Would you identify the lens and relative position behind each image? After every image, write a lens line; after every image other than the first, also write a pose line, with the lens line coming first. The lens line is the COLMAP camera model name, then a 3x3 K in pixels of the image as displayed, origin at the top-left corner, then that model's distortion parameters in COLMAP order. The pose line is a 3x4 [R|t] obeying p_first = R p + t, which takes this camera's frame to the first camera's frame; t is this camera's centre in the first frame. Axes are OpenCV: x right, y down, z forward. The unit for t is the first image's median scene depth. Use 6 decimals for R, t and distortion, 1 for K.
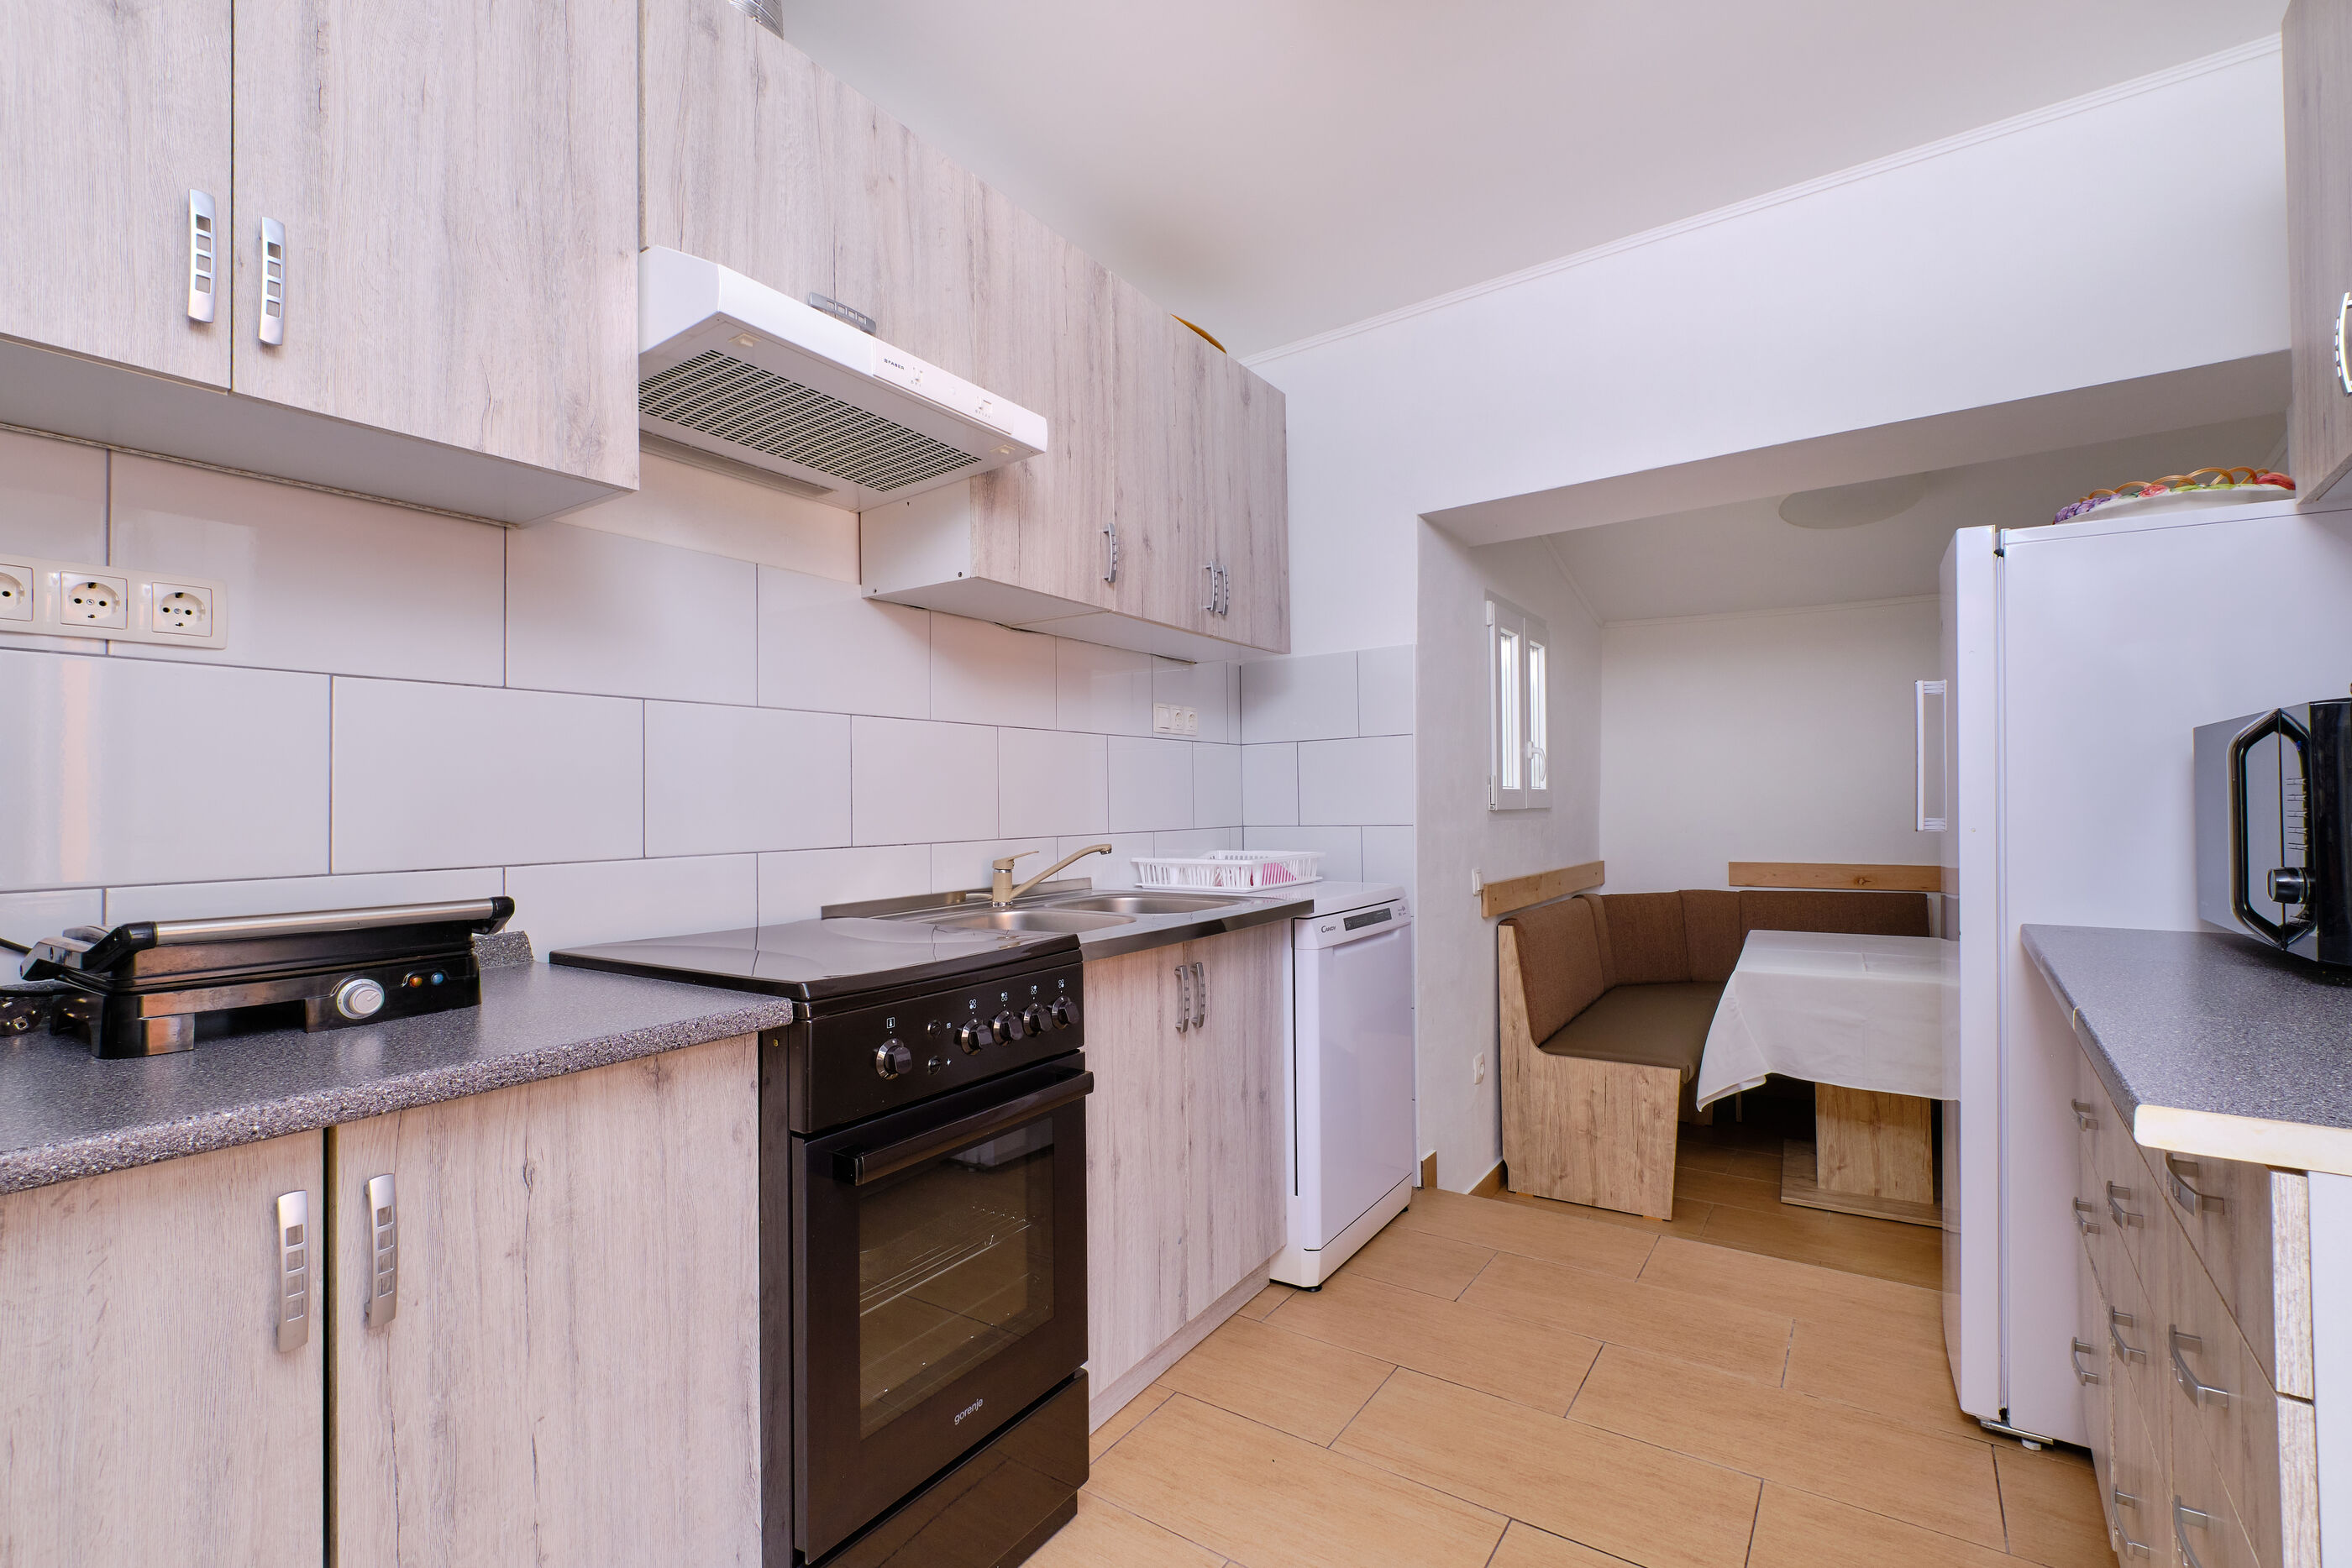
lens RADIAL K [[1030.4, 0, 1176.0], [0, 1030.4, 784.0], [0, 0, 1]] dist [-0.009092, -0.000085]
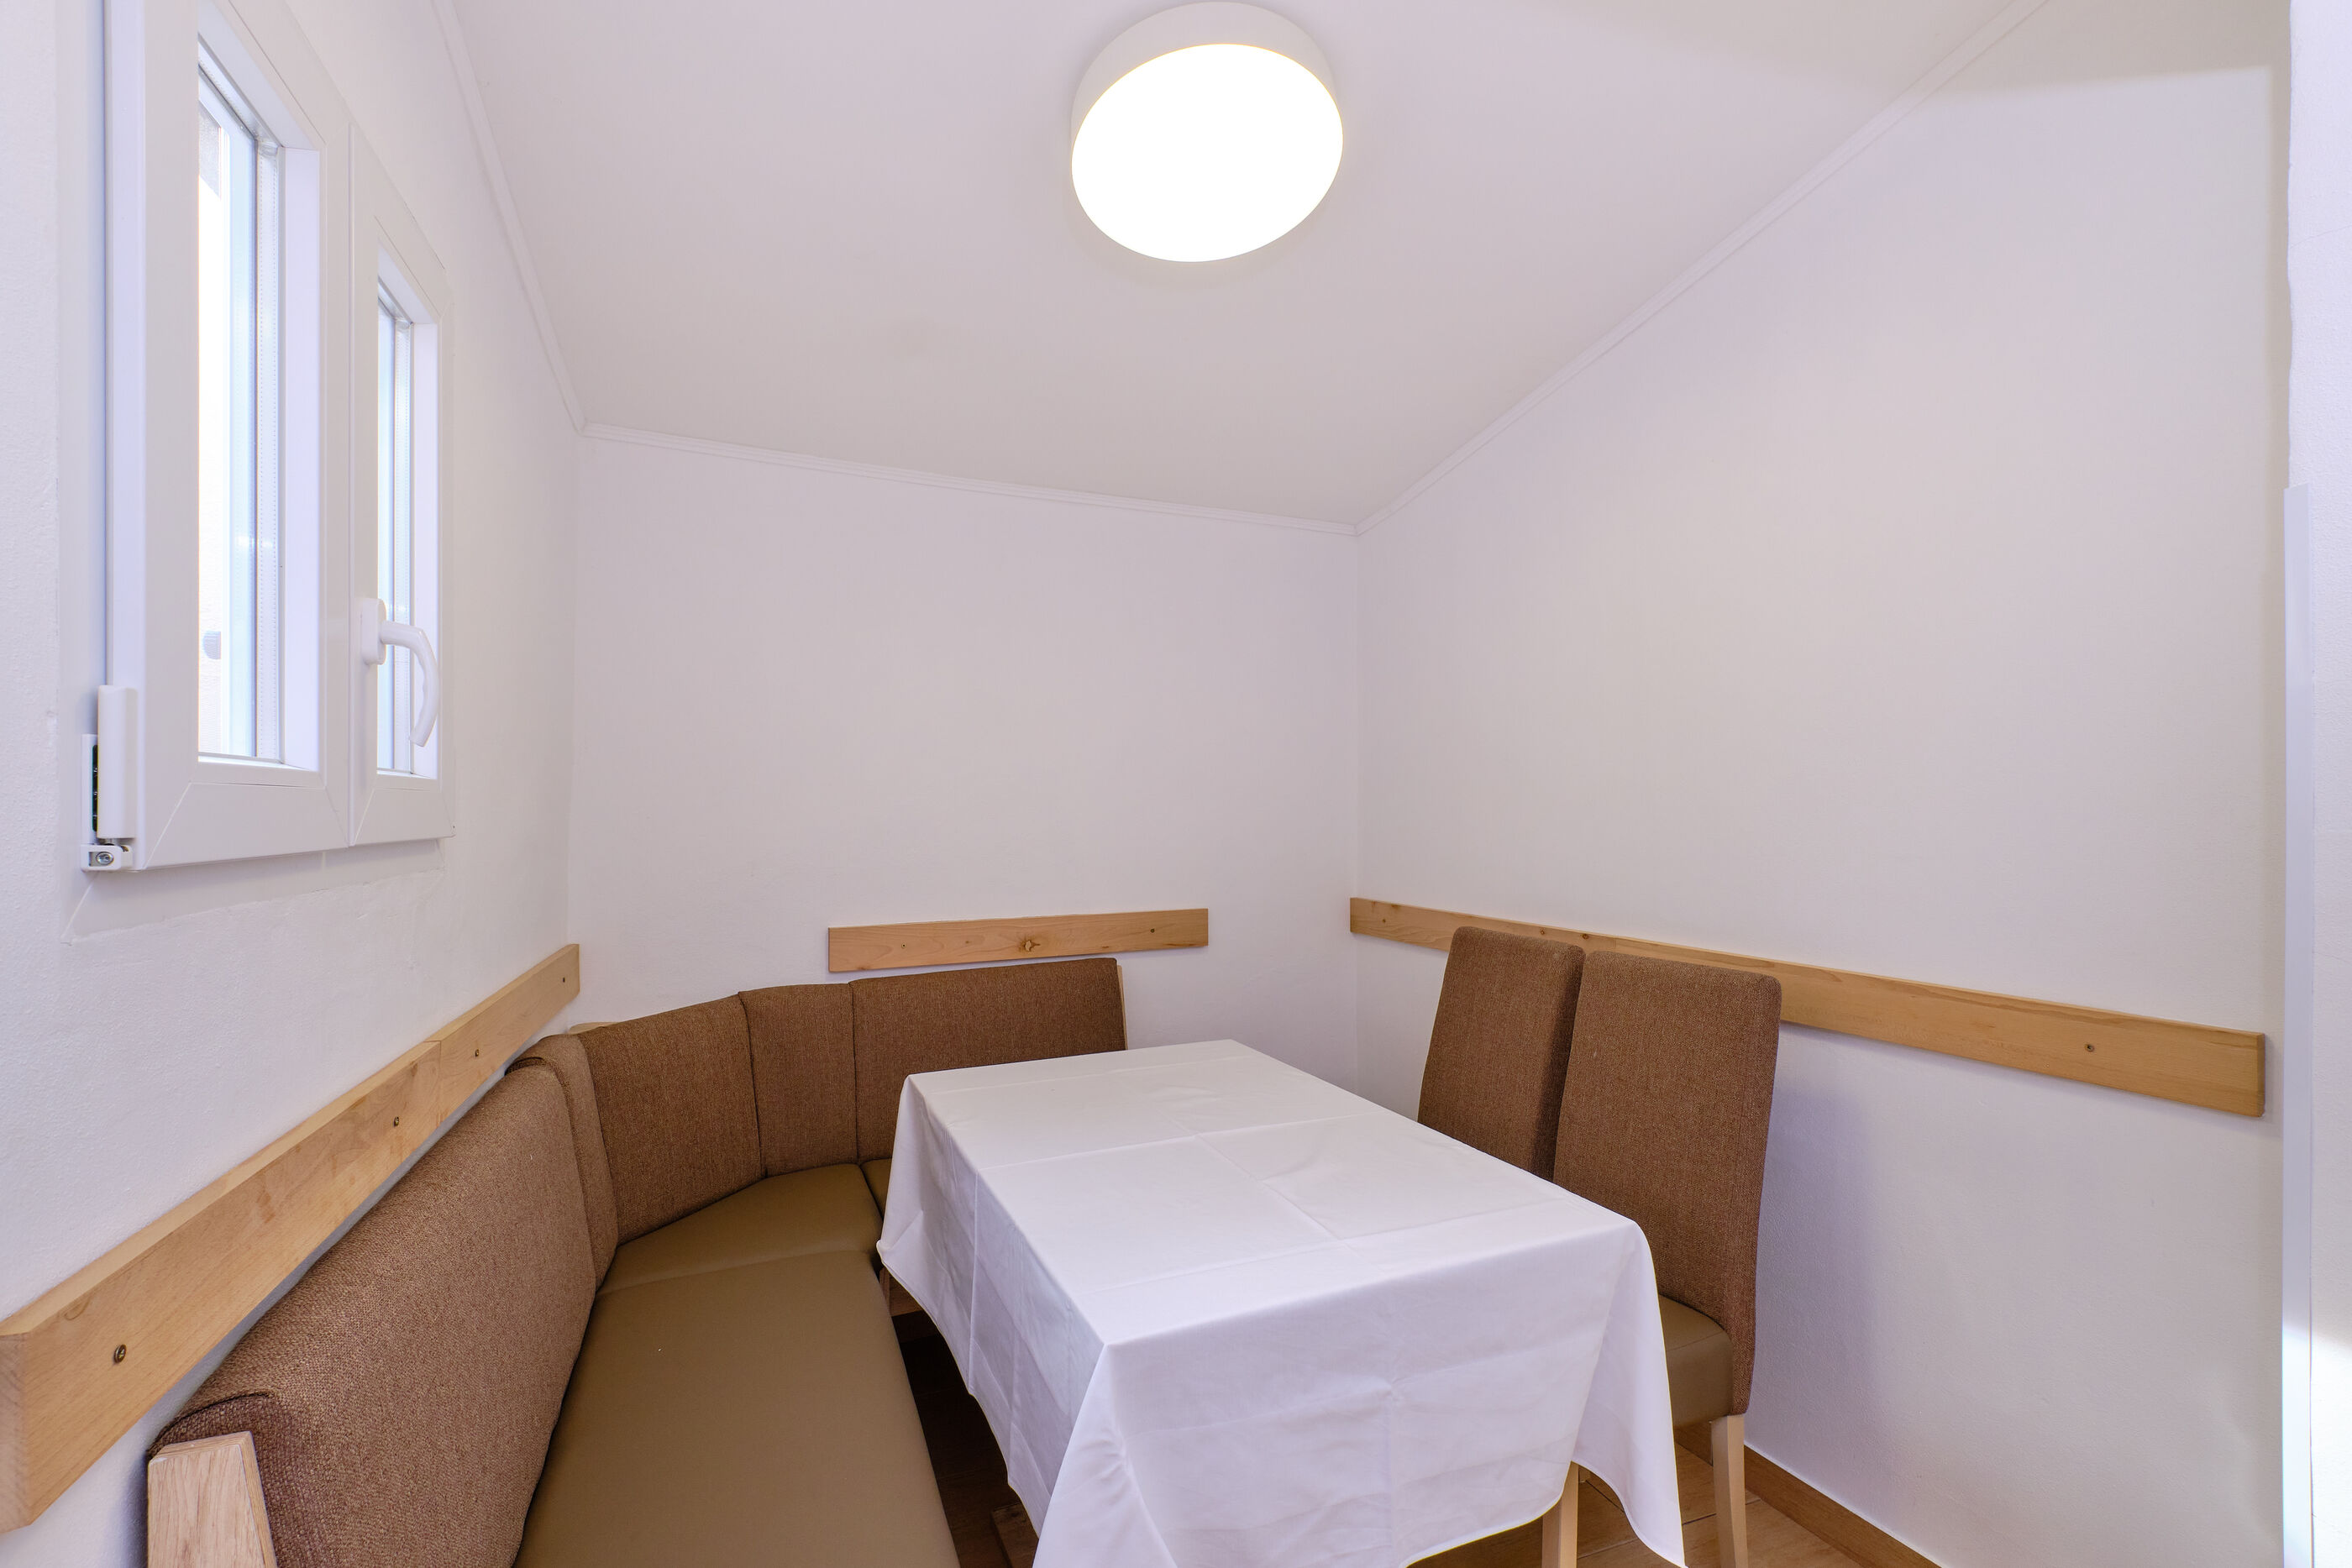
lens RADIAL K [[1024.8, 0, 1179.7], [0, 1024.8, 822.9], [0, 0, 1]] dist [-0.000833, -0.000109]
pose [[0.561648, -0.007011, 0.827347, 0.207744], [-0.009984, 0.999834, 0.015251, 0.010145], [-0.827316, -0.016826, 0.561485, 0.579238]]
